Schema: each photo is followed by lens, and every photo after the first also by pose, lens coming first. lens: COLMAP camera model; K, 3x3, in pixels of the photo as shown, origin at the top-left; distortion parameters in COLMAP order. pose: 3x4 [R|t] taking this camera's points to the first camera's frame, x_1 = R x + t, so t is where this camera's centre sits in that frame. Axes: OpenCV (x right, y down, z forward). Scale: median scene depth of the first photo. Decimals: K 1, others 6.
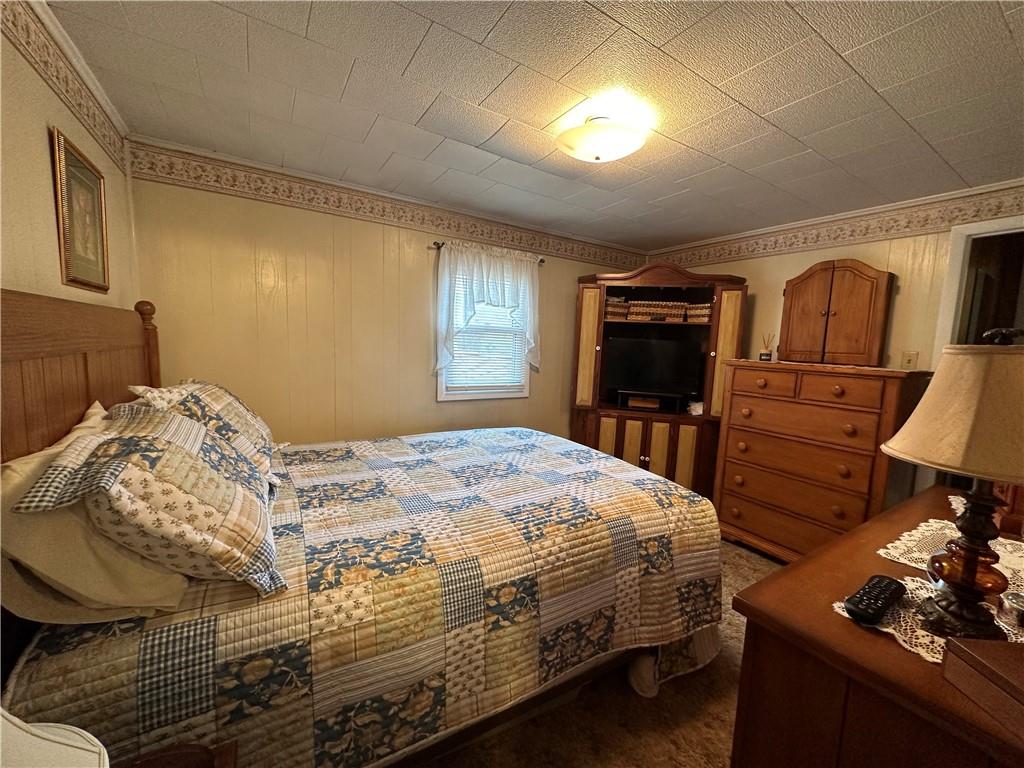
lens RADIAL K [[409.0, 0, 513.3], [0, 409.0, 385.6], [0, 0, 1]] dist [-0.002960, 0.000153]
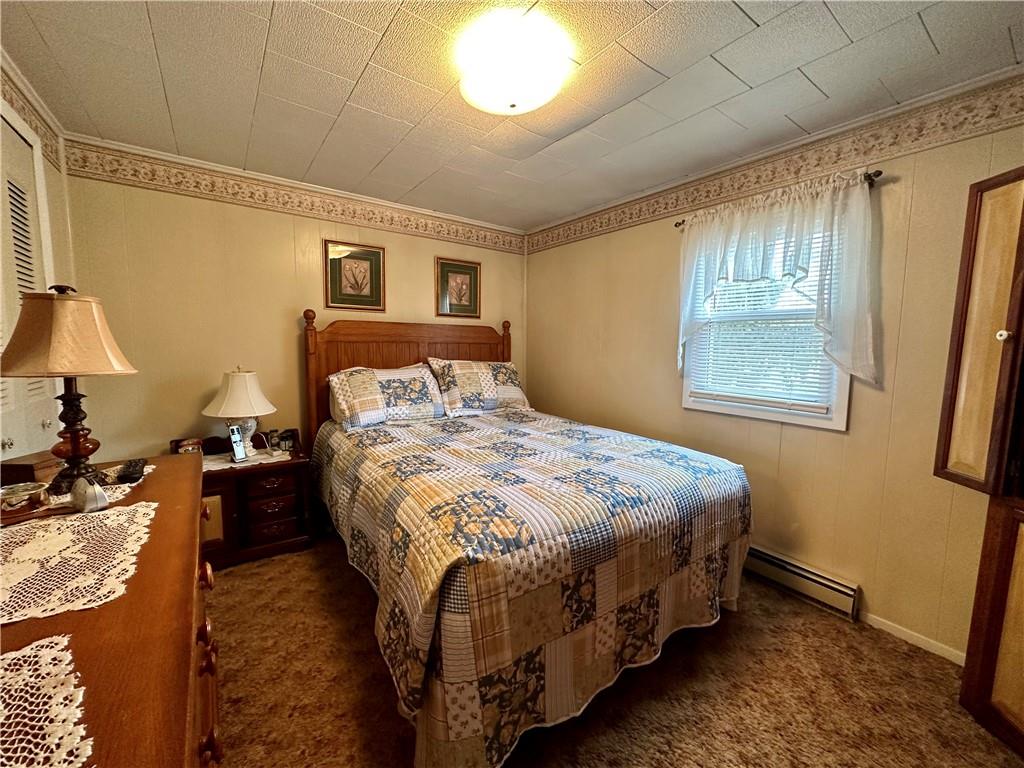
lens RADIAL K [[409.0, 0, 513.3], [0, 409.0, 385.6], [0, 0, 1]] dist [-0.002960, 0.000153]
pose [[0.059048, 0.065254, -0.996120, 1.192167], [-0.124166, 0.990592, 0.057532, -0.023712], [0.990503, 0.120287, 0.066595, 1.094169]]
